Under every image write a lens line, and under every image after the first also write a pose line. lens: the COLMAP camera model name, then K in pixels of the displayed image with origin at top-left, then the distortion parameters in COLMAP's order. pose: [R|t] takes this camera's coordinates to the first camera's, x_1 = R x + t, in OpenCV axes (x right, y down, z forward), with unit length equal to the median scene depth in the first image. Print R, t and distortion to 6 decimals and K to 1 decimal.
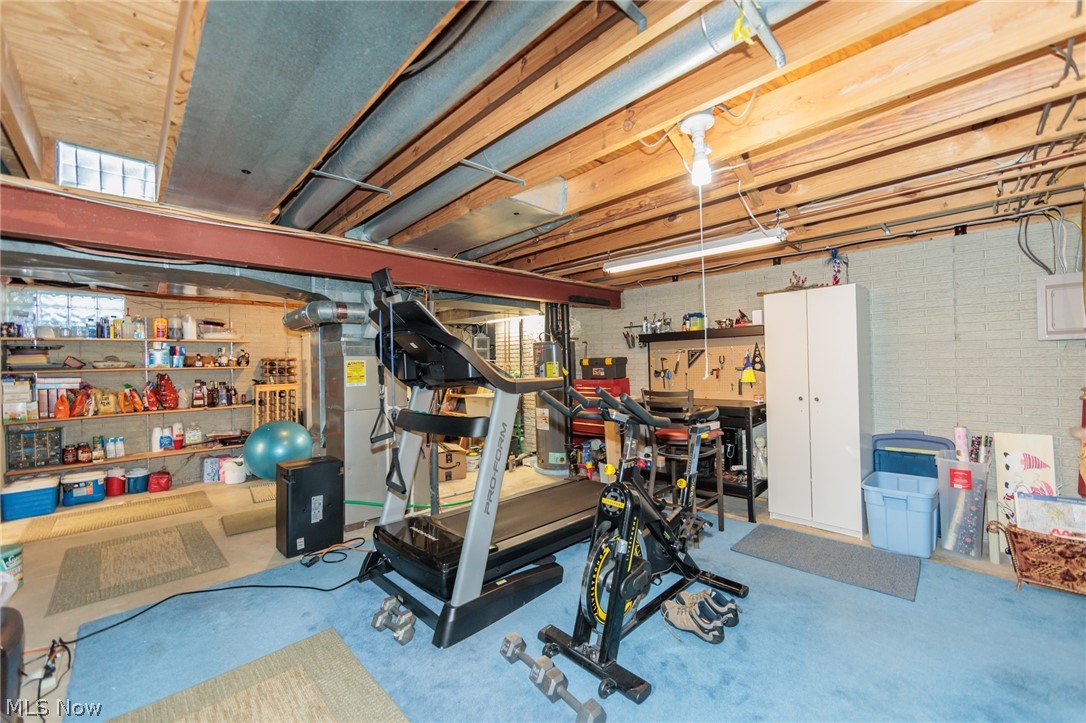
lens RADIAL K [[433.8, 0, 547.7], [0, 433.8, 363.4], [0, 0, 1]] dist [-0.000403, -0.000220]
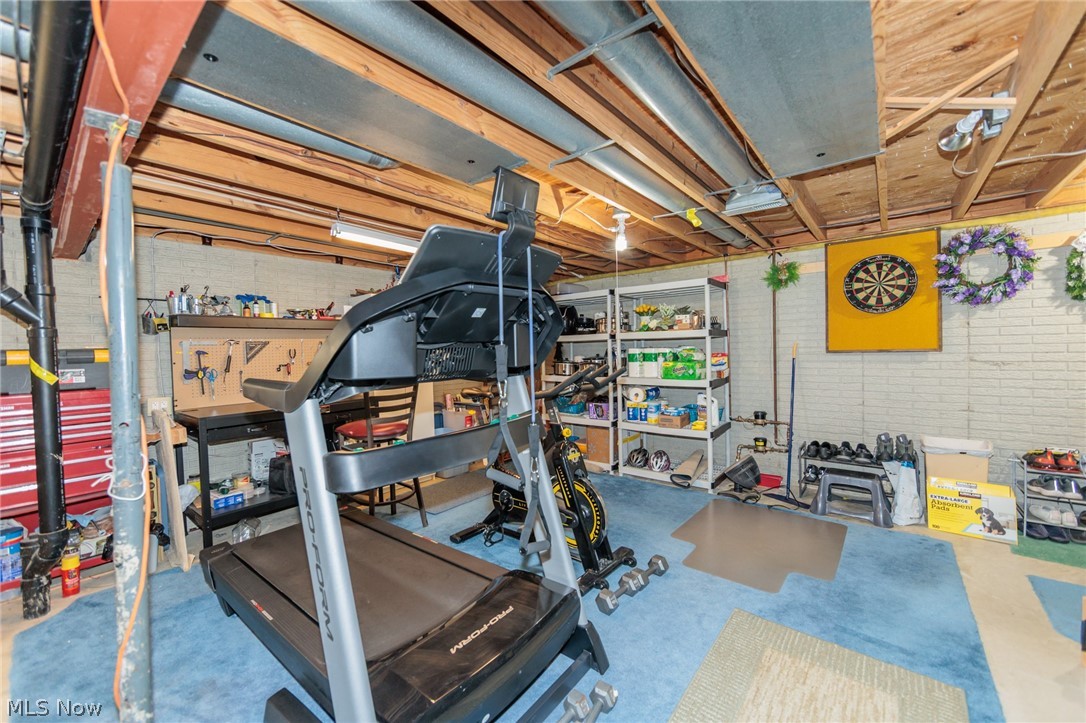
lens RADIAL K [[433.8, 0, 547.7], [0, 433.8, 363.4], [0, 0, 1]] dist [-0.000403, -0.000220]
pose [[-0.122046, -0.011735, 0.992455, -0.521041], [0.020772, 0.999681, 0.014374, 0.009327], [-0.992307, 0.022370, -0.121763, 0.569823]]
